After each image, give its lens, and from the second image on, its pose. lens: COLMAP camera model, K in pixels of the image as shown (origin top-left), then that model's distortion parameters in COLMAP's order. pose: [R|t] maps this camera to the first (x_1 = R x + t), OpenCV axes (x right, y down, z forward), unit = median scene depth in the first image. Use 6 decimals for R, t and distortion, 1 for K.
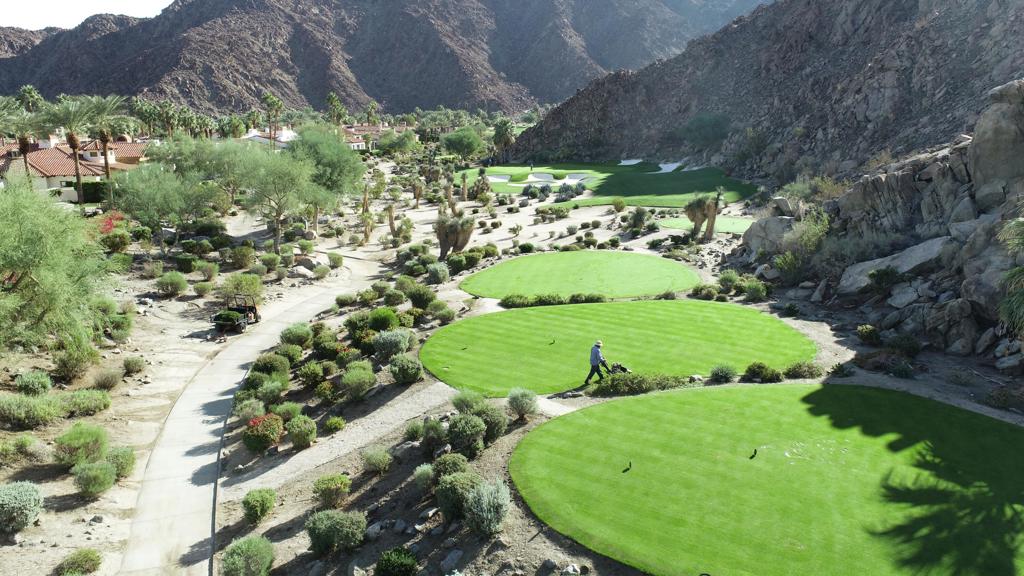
lens RADIAL K [[690.7, 0, 511.7], [0, 690.7, 290.8], [0, 0, 1]] dist [-0.016064, 0.009118]
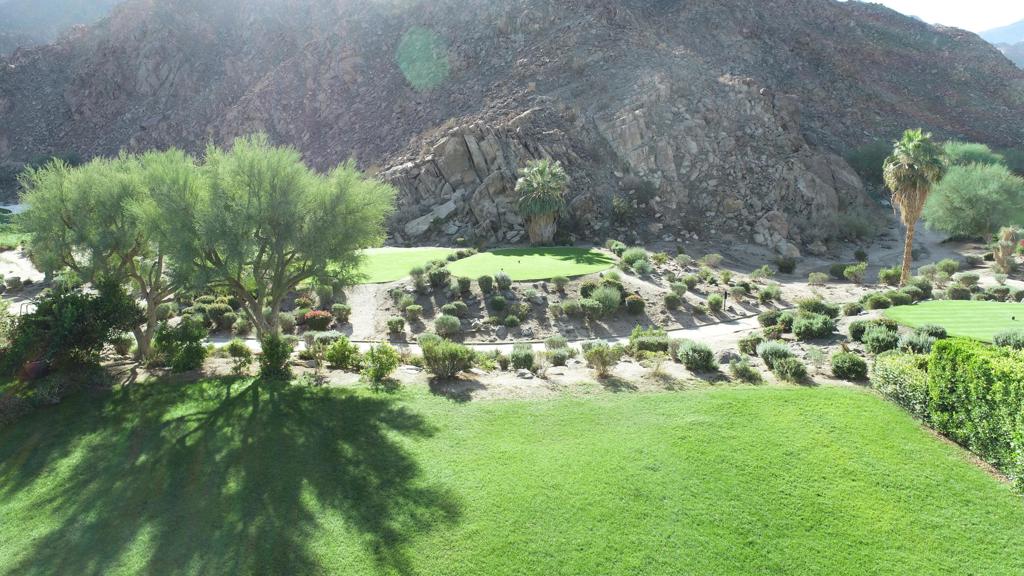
lens RADIAL K [[690.7, 0, 512.1], [0, 690.7, 291.8], [0, 0, 1]] dist [-0.016064, 0.009118]
pose [[0.482443, -0.159887, 0.861211, -0.270631], [0.218347, 0.974114, 0.058531, 0.026029], [-0.848277, 0.159805, 0.504866, -0.039432]]
